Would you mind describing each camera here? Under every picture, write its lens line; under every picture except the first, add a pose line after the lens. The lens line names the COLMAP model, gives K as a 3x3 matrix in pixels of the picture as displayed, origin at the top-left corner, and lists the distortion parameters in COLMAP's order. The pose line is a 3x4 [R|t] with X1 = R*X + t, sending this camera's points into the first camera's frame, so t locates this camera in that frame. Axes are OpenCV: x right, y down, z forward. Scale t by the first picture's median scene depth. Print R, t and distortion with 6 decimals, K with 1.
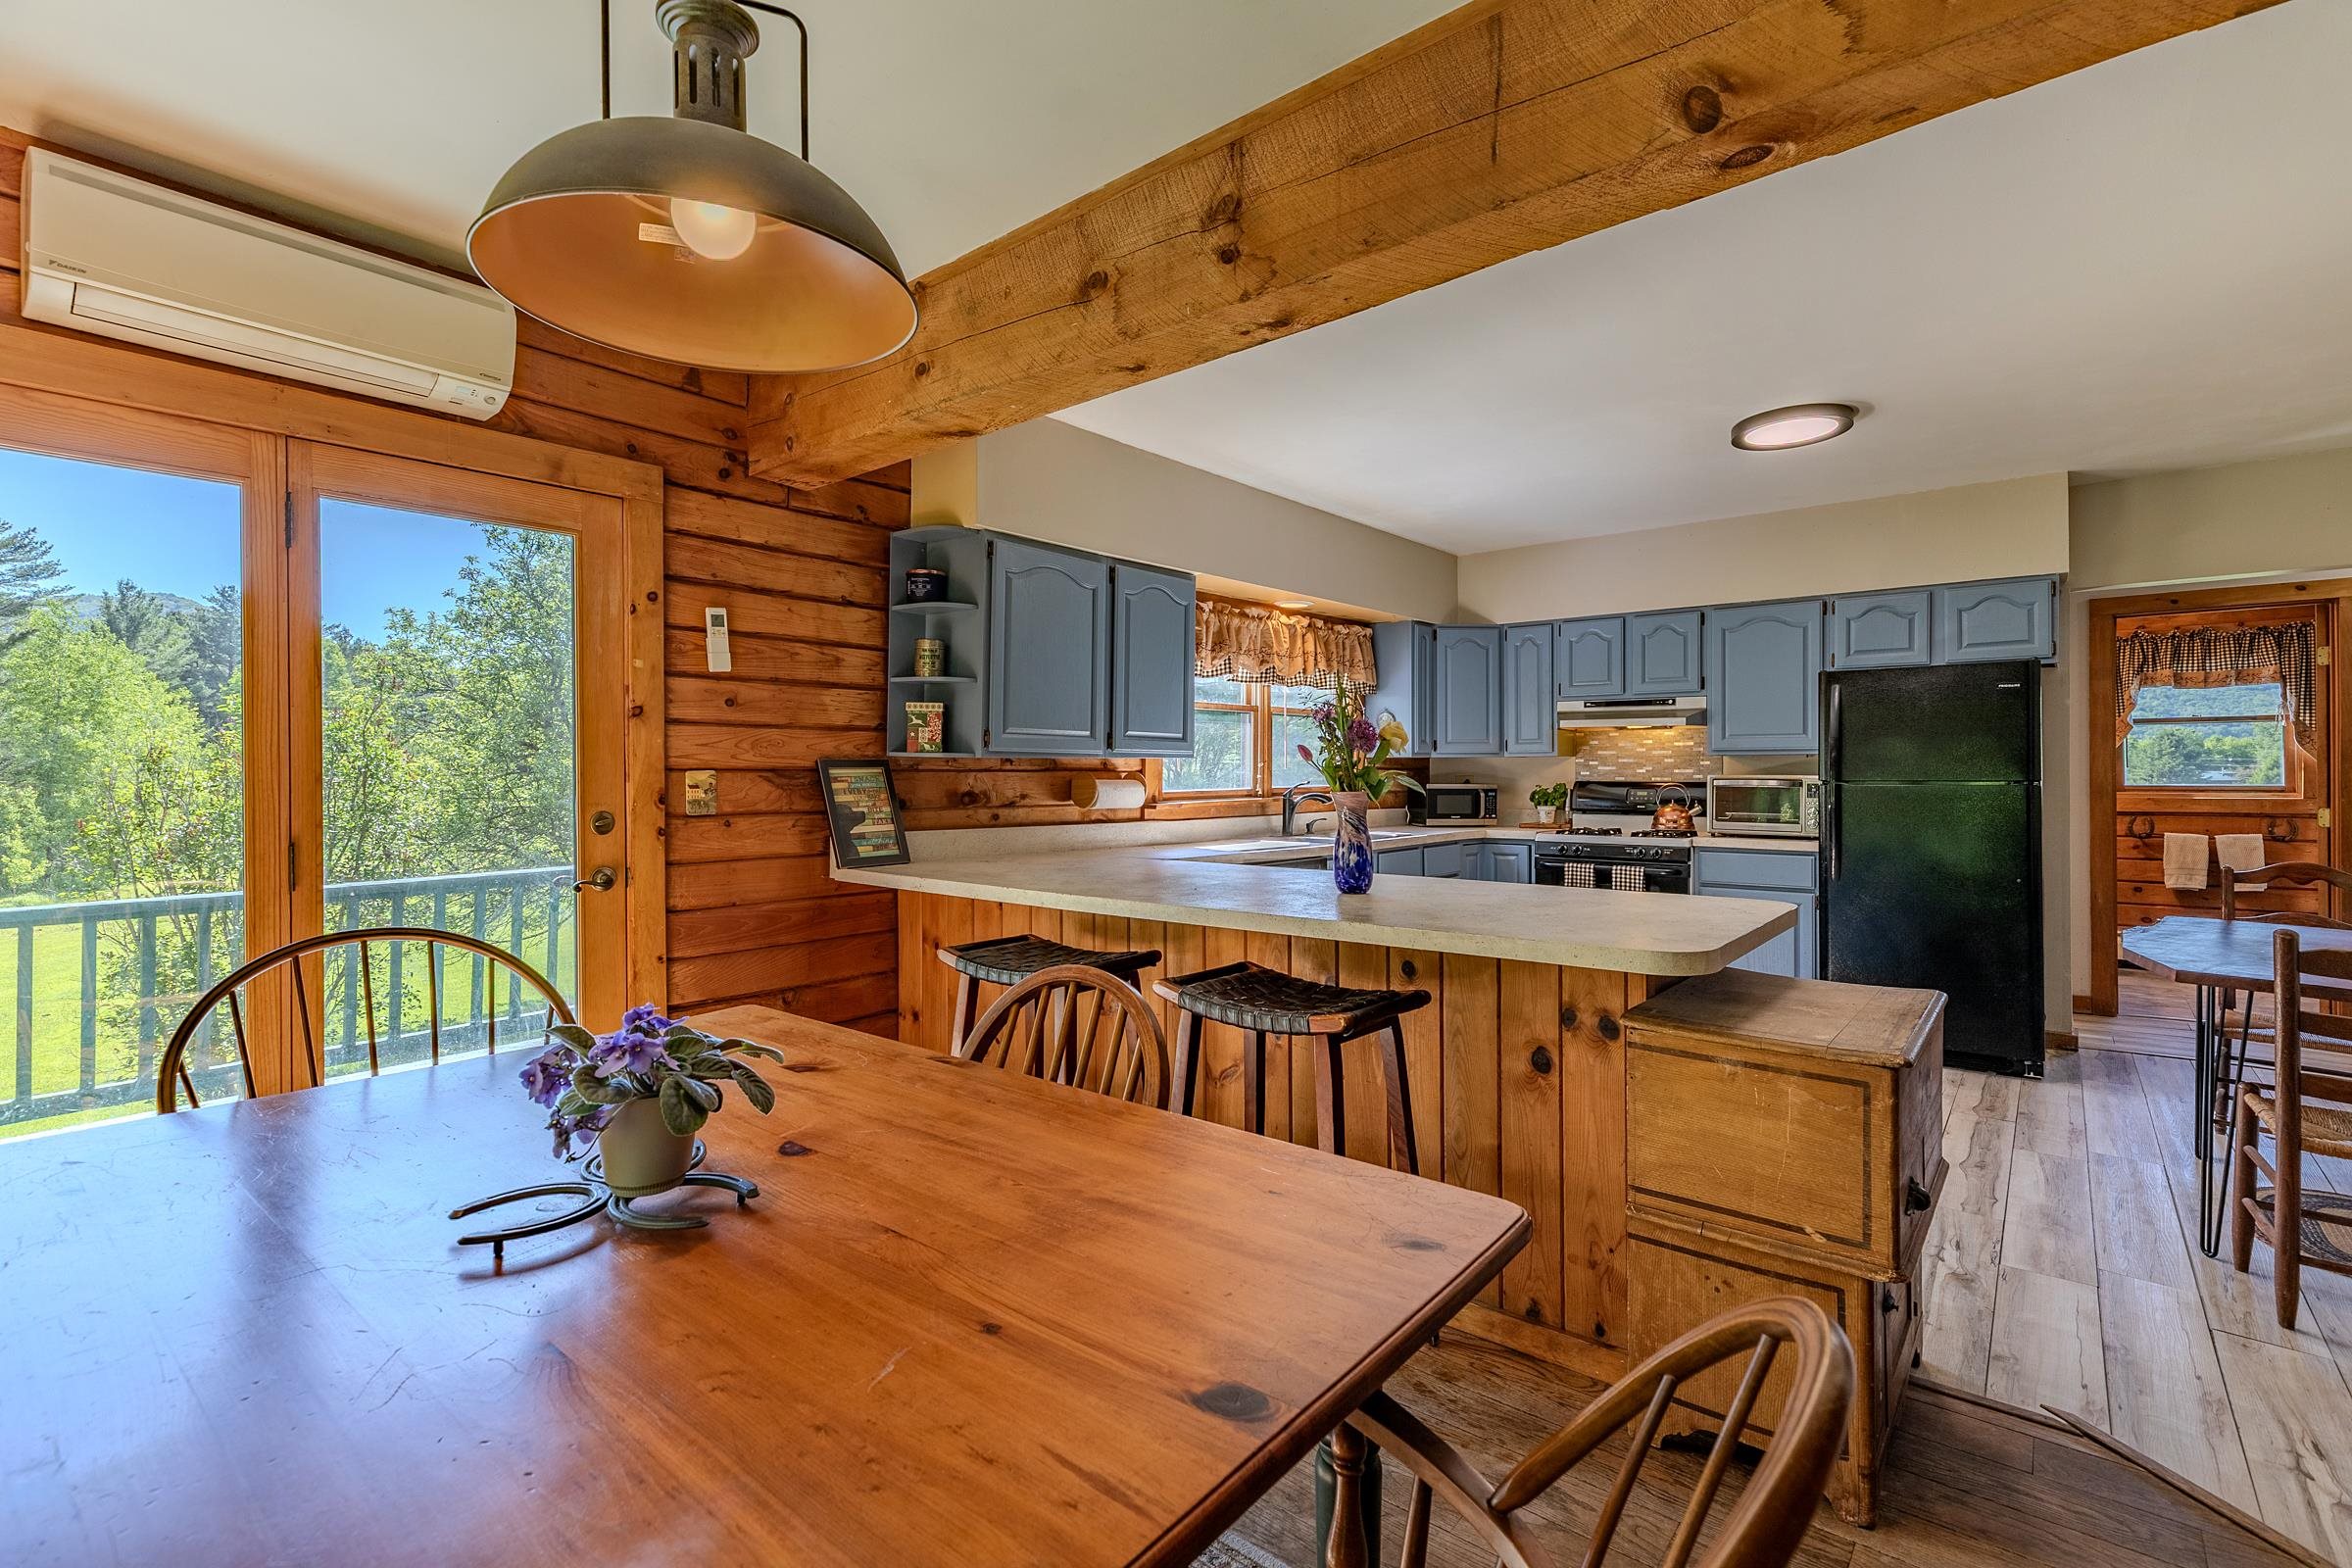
lens RADIAL K [[1068.8, 0, 1188.2], [0, 1068.8, 772.9], [0, 0, 1]] dist [0.006262, 0.001004]
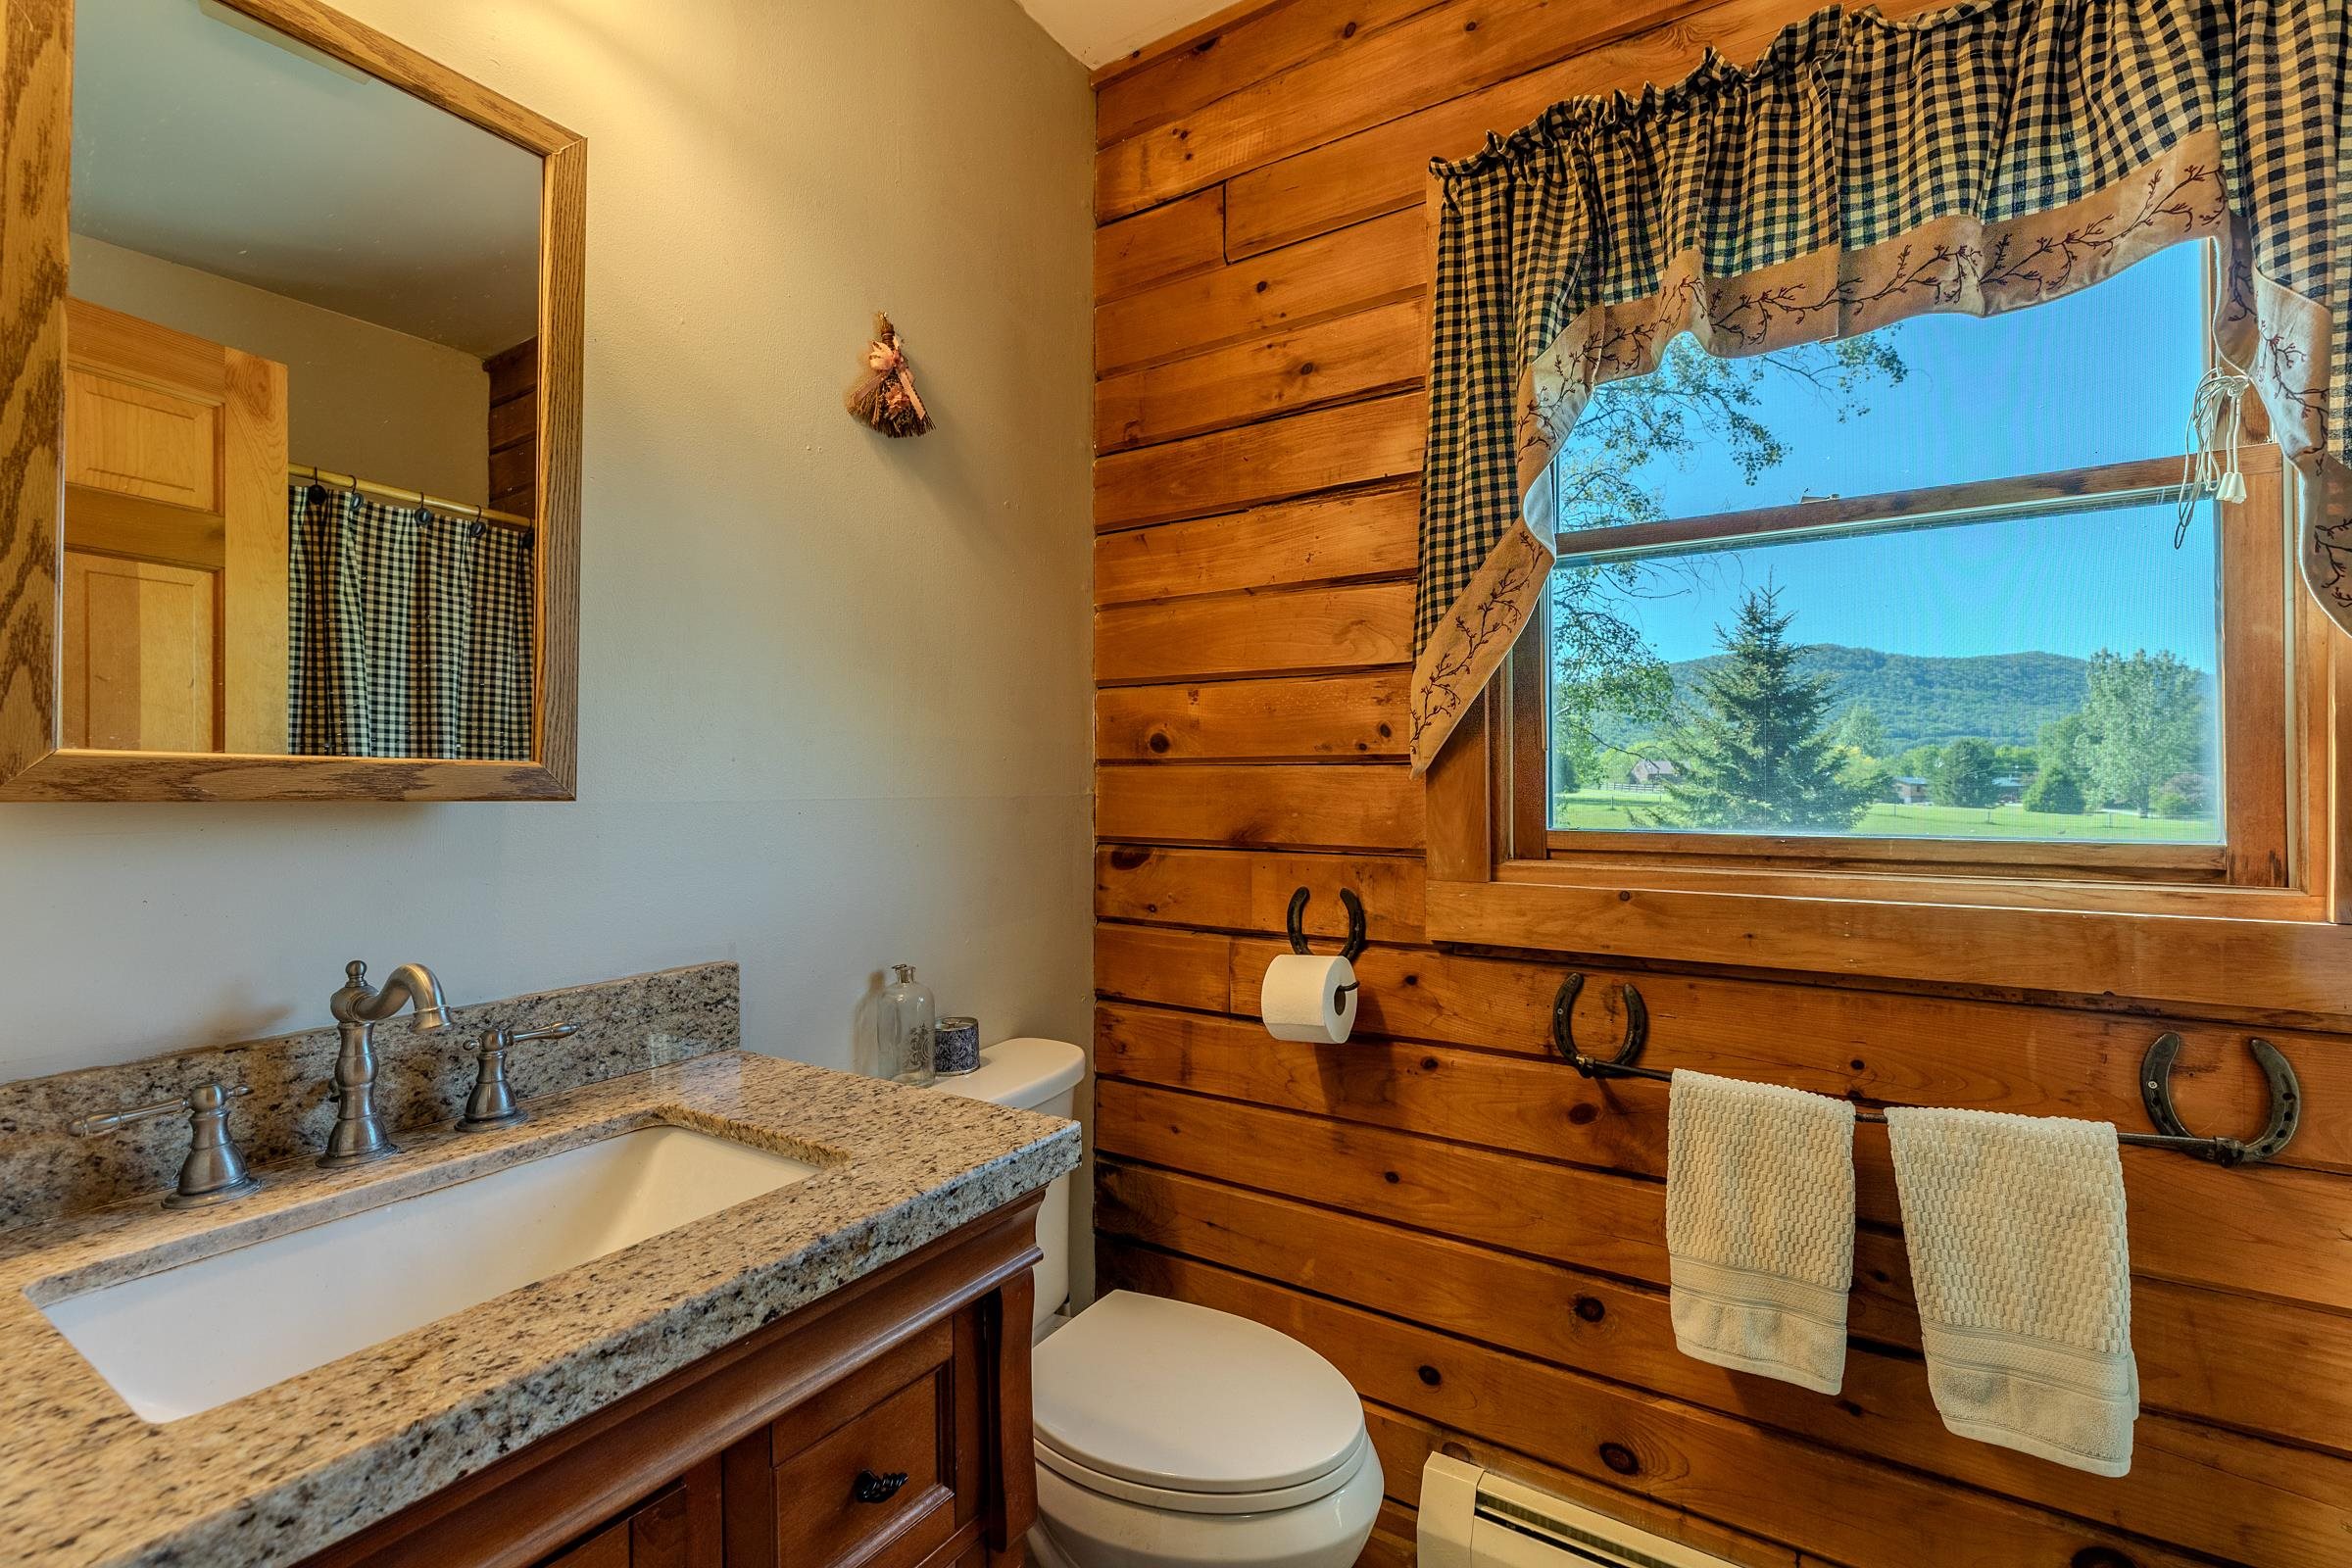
lens RADIAL K [[1068.8, 0, 1183.7], [0, 1068.8, 772.3], [0, 0, 1]] dist [0.006262, 0.001004]
pose [[0.994034, 0.004092, 0.108992, 1.090990], [-0.003753, 0.999987, -0.003316, 0.000748], [-0.109004, 0.002887, 0.994037, 1.110760]]
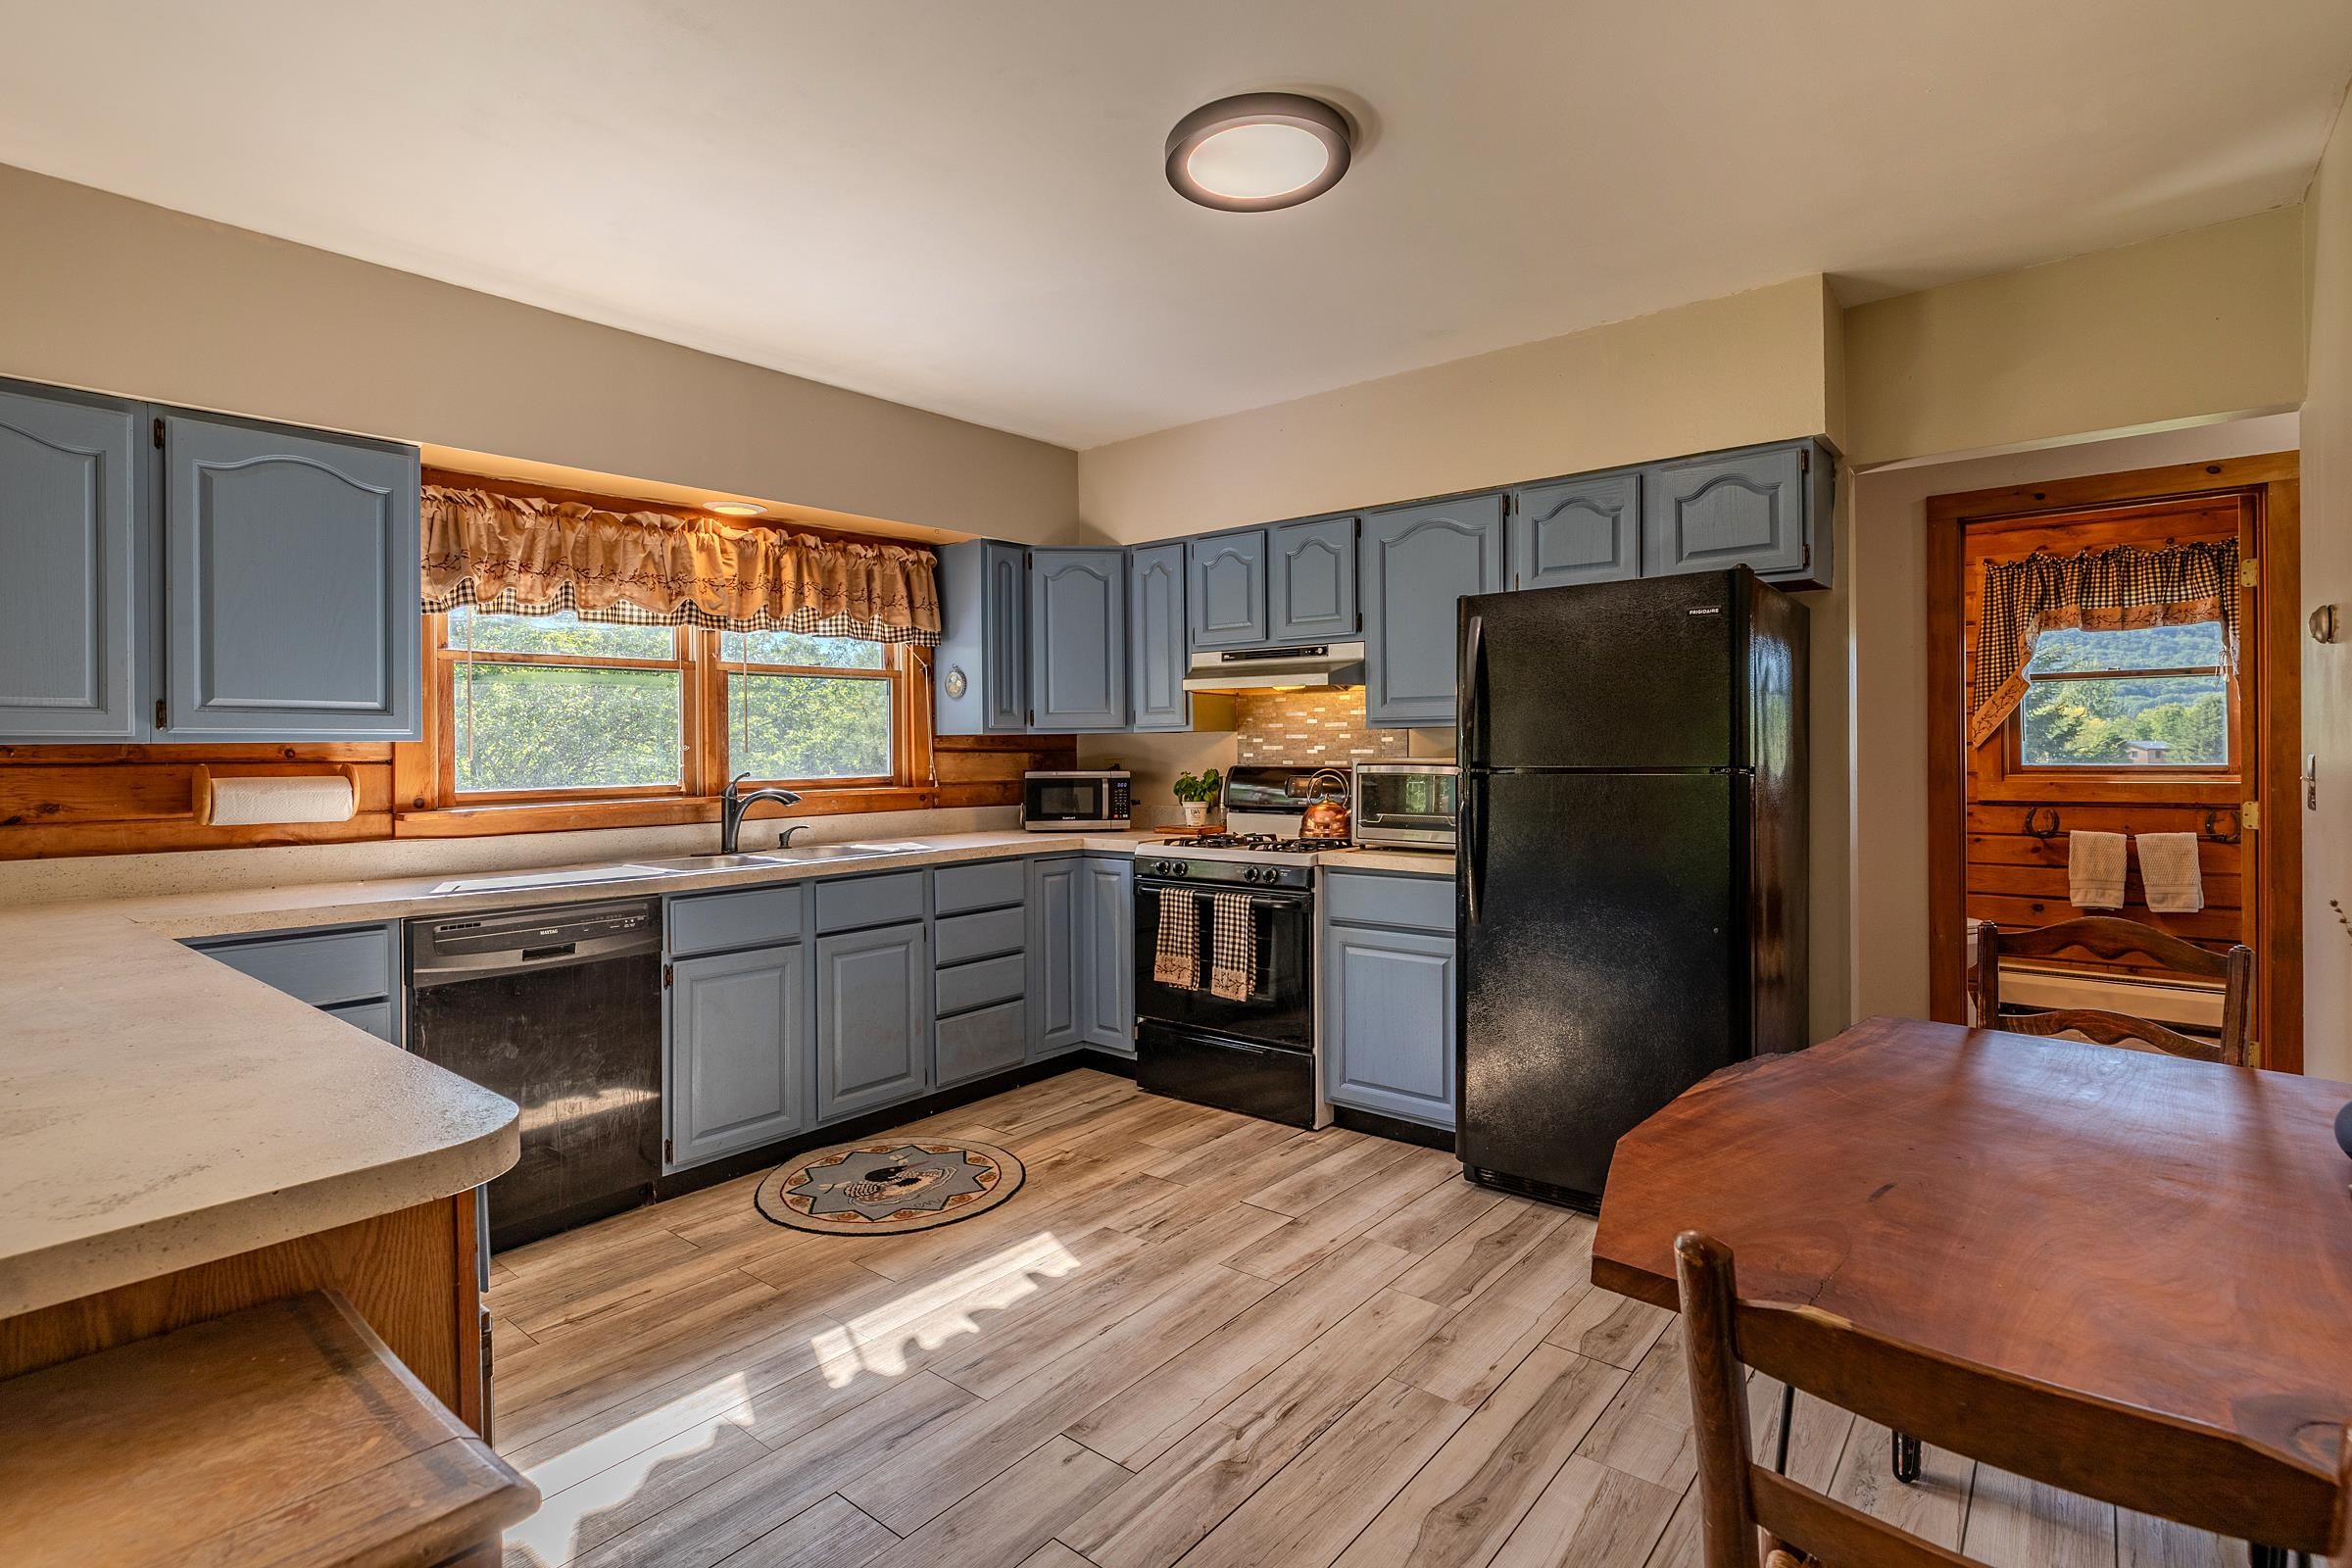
lens RADIAL K [[1141.6, 0, 1170.5], [0, 1141.6, 763.0], [0, 0, 1]] dist [-0.004592, 0.001895]
pose [[0.999958, -0.007982, -0.004392, 0.418247], [0.008032, 0.999903, 0.011355, -0.004784], [0.004301, -0.011390, 0.999926, 0.314212]]
